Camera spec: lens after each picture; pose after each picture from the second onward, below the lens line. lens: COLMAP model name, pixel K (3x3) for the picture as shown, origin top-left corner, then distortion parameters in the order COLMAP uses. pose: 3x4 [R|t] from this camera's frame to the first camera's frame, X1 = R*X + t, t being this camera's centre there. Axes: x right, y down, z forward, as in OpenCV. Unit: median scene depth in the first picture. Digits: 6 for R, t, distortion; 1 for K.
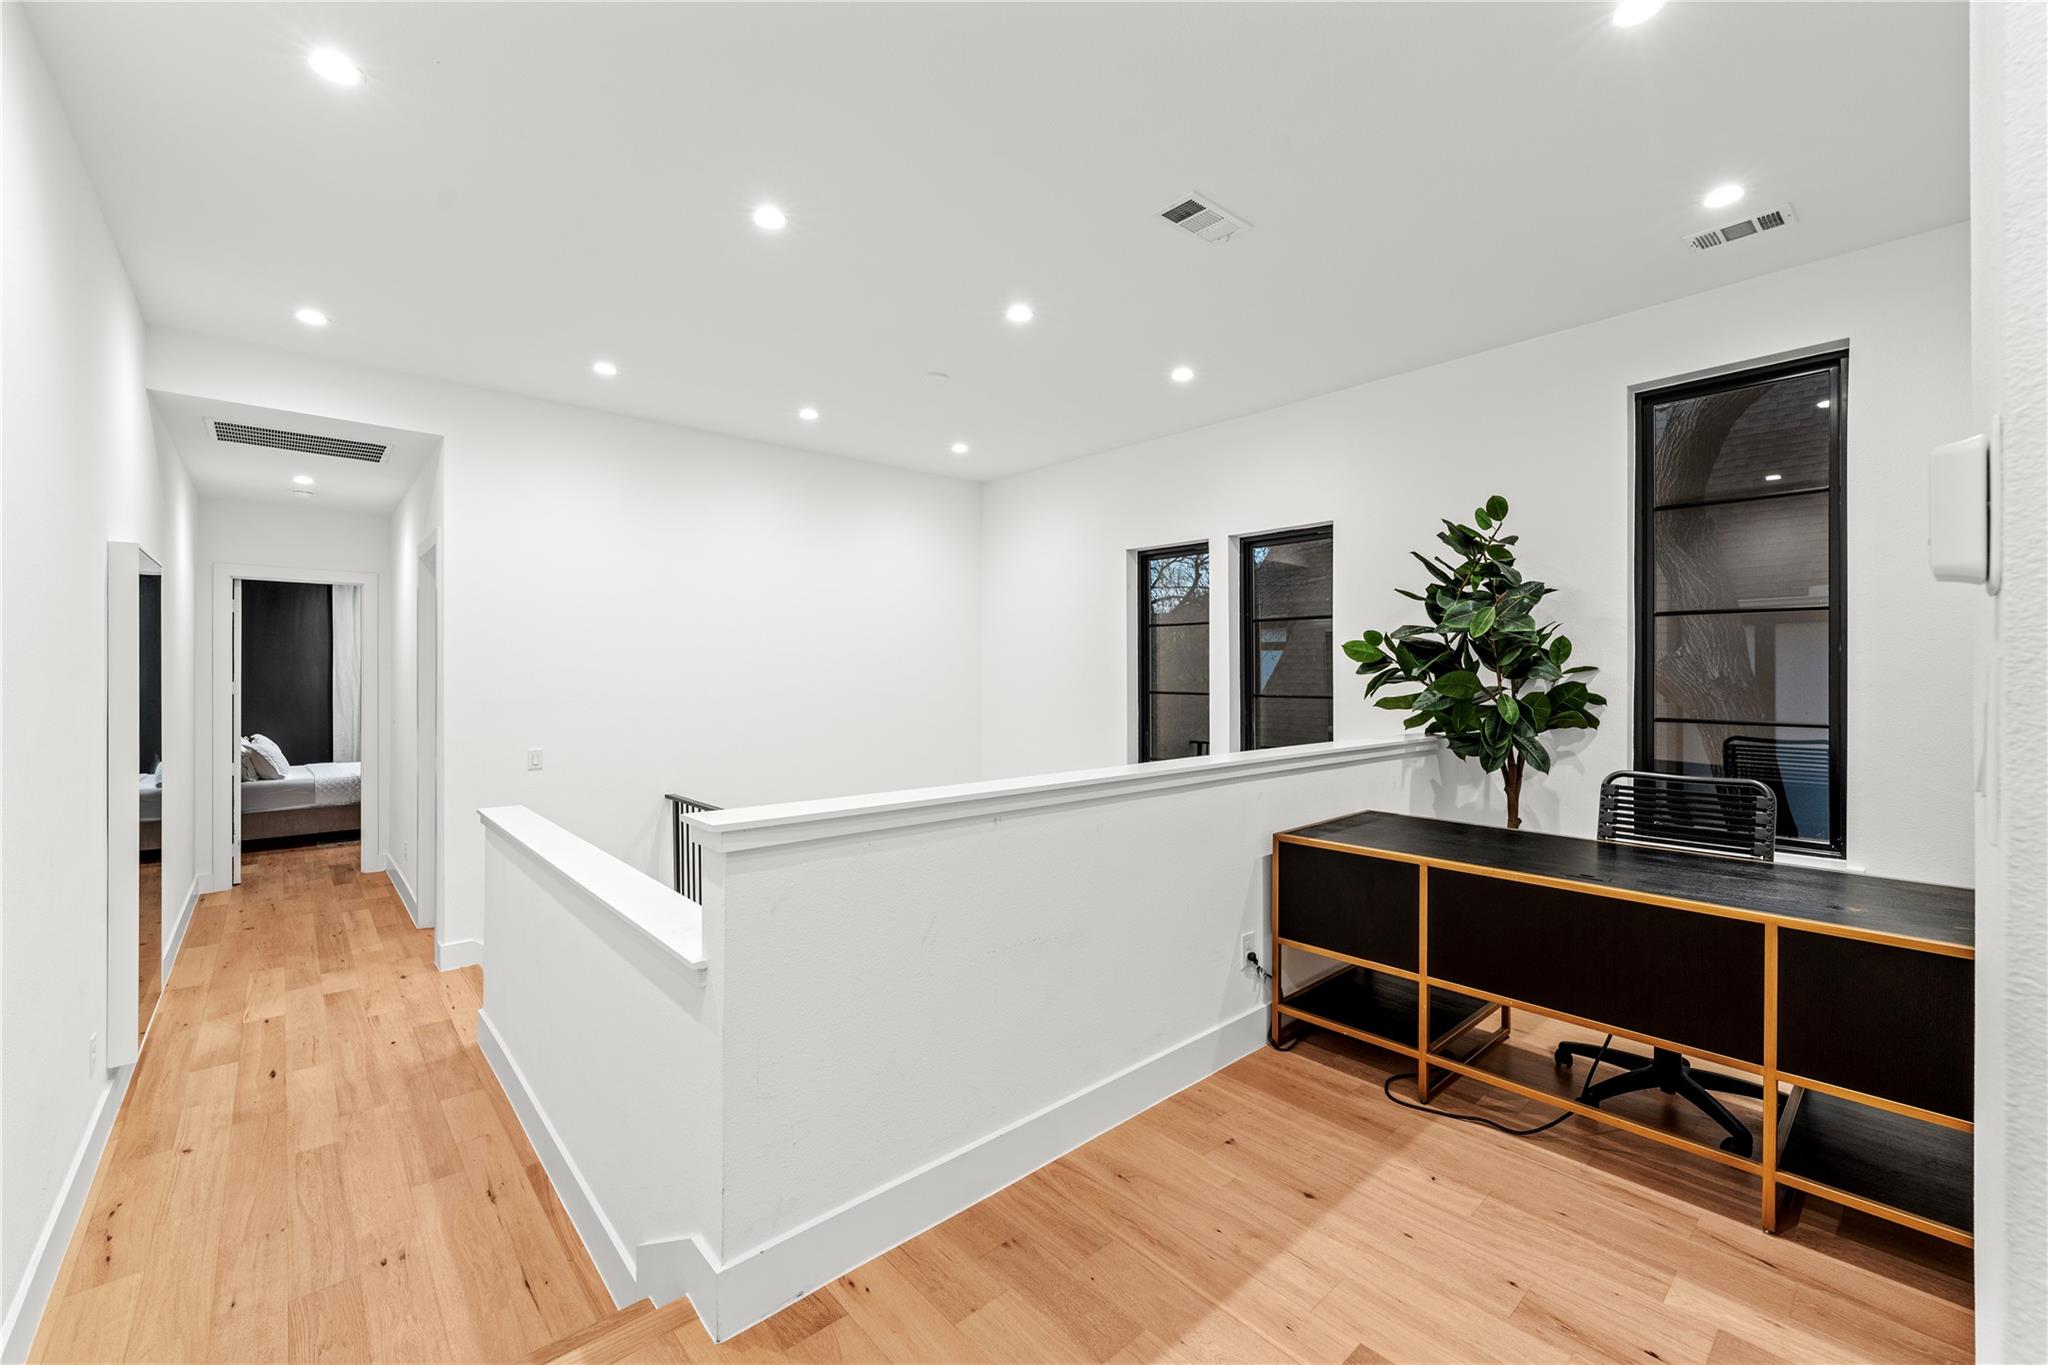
lens RADIAL K [[830.0, 0, 1019.7], [0, 830.0, 668.3], [0, 0, 1]] dist [-0.000179, -0.000238]
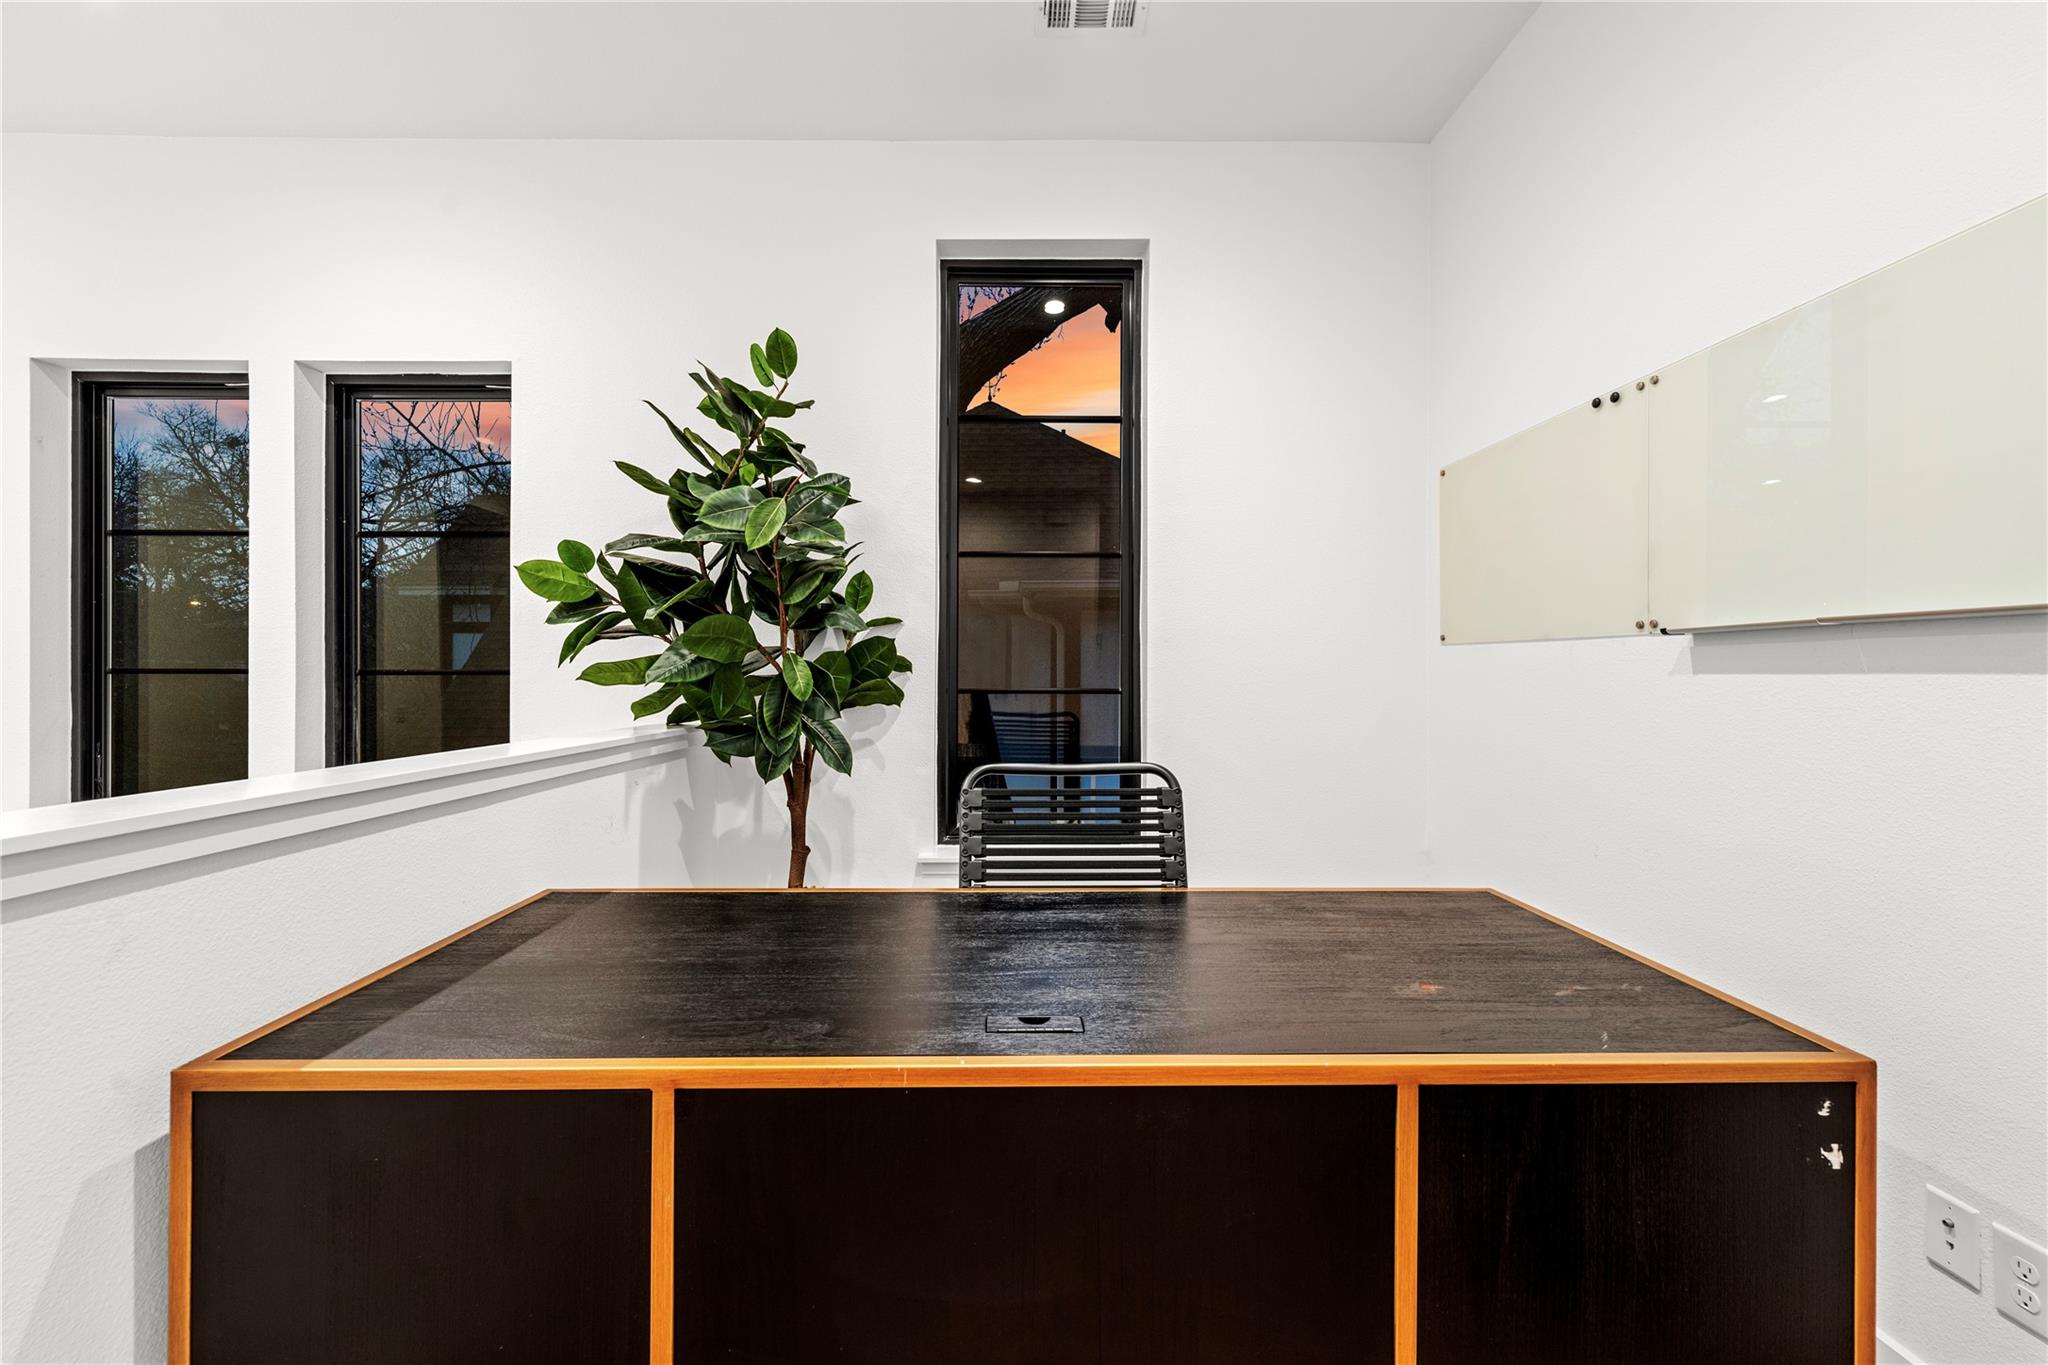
lens RADIAL K [[830.0, 0, 1019.7], [0, 830.0, 668.3], [0, 0, 1]] dist [-0.000179, -0.000238]
pose [[0.655038, 0.003446, 0.755588, 0.217622], [-0.001910, 0.999994, -0.002905, 0.042454], [-0.755594, 0.000460, 0.655041, 0.446306]]
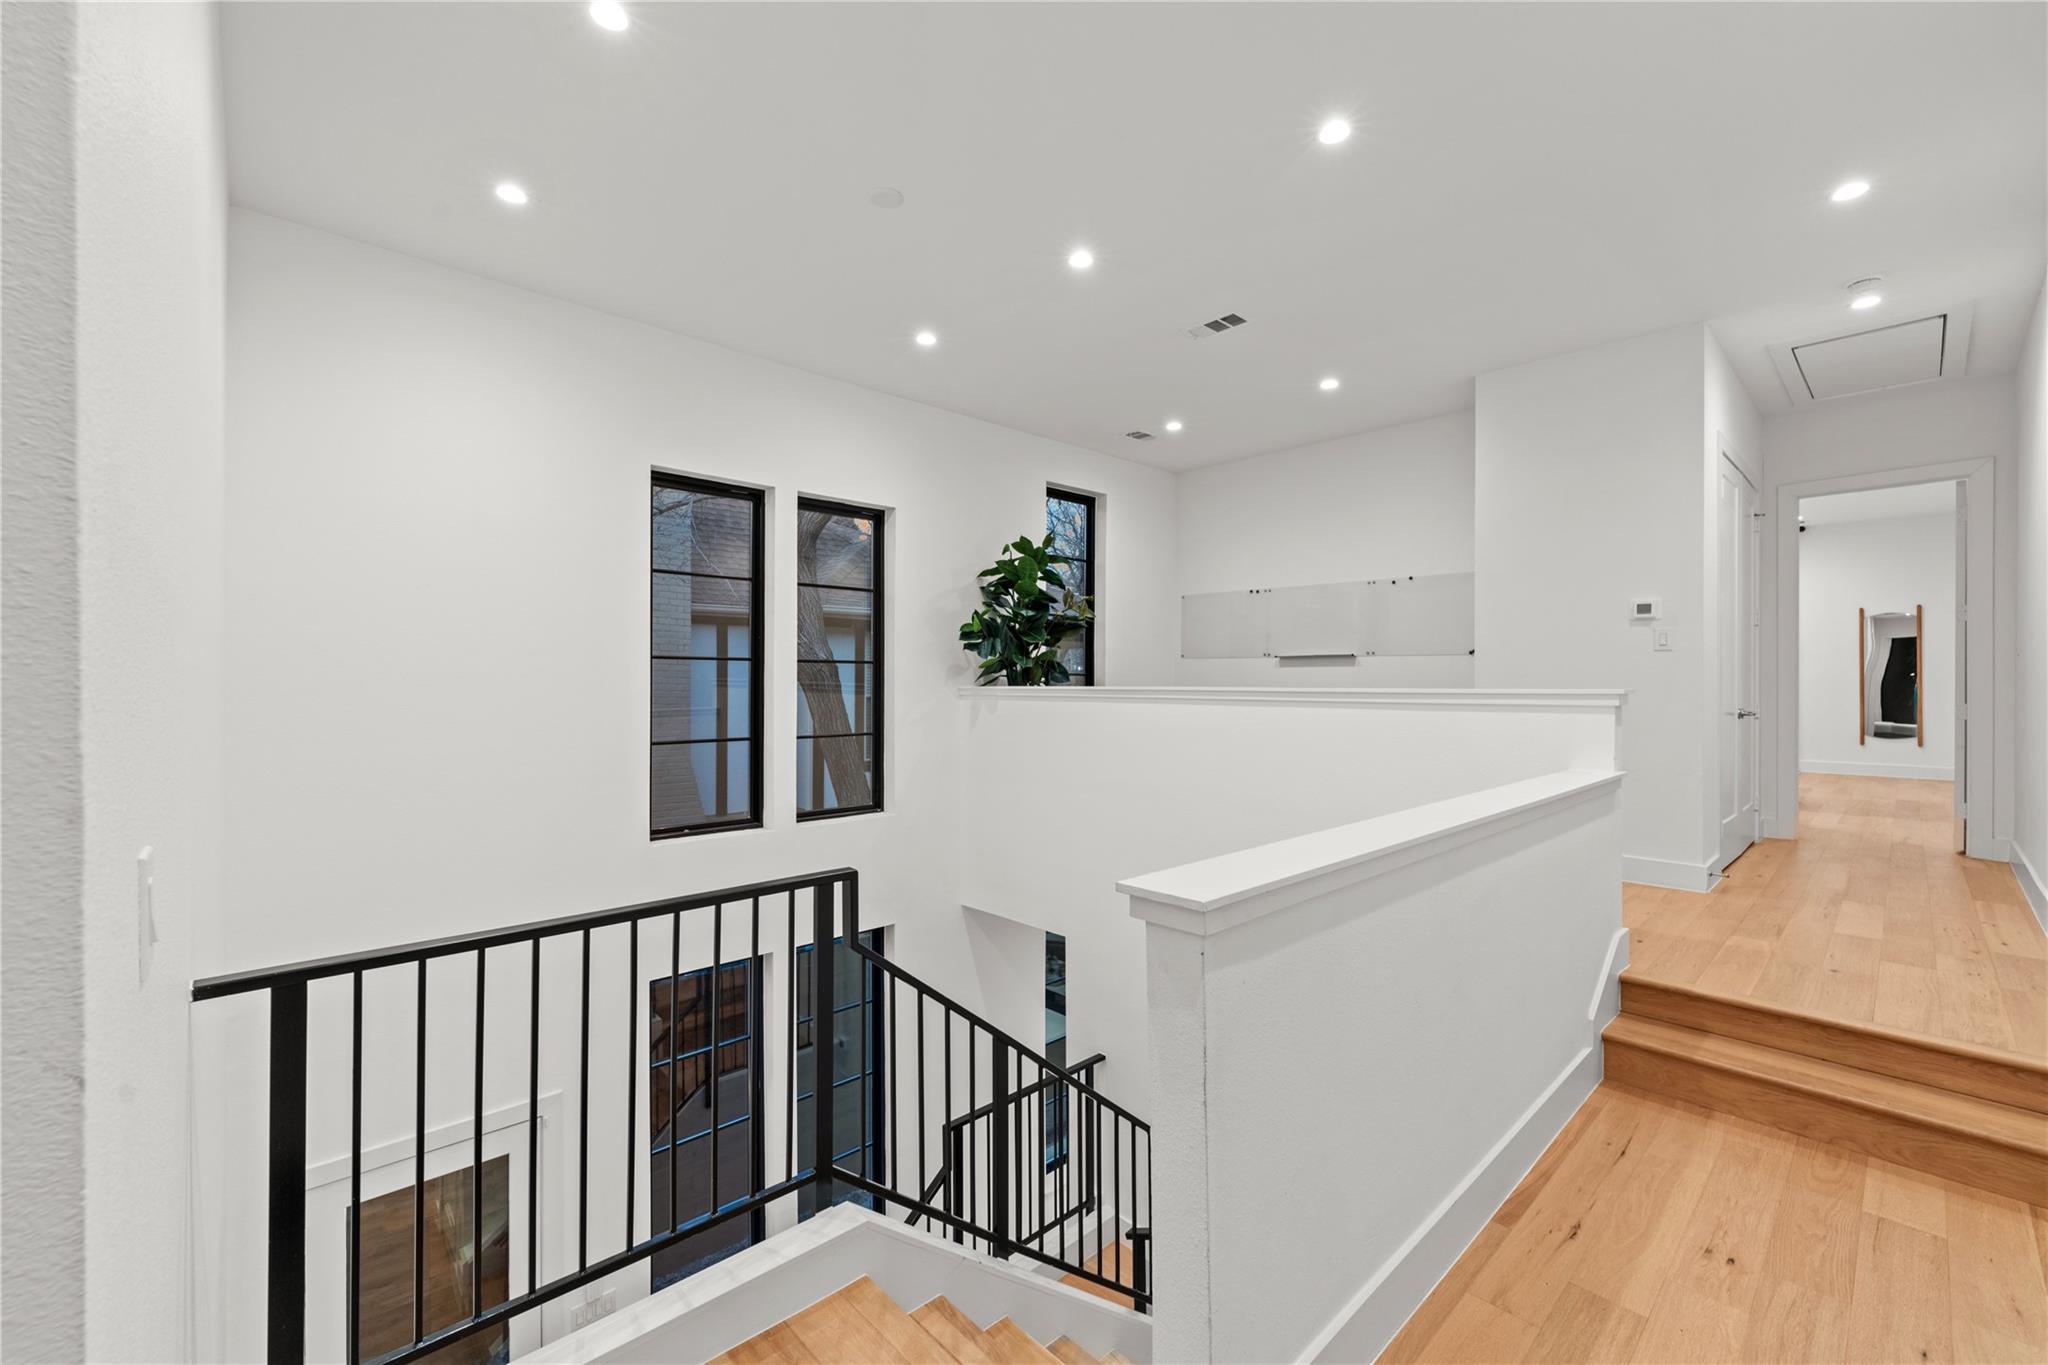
lens RADIAL K [[832.2, 0, 1024.0], [0, 832.2, 682.5], [0, 0, 1]] dist [-0.002212, -0.000237]
pose [[-0.023223, 0.003511, 0.999724, -0.963329], [-0.002427, 0.999991, -0.003568, 0.083406], [-0.999727, -0.002509, -0.023214, 1.051326]]
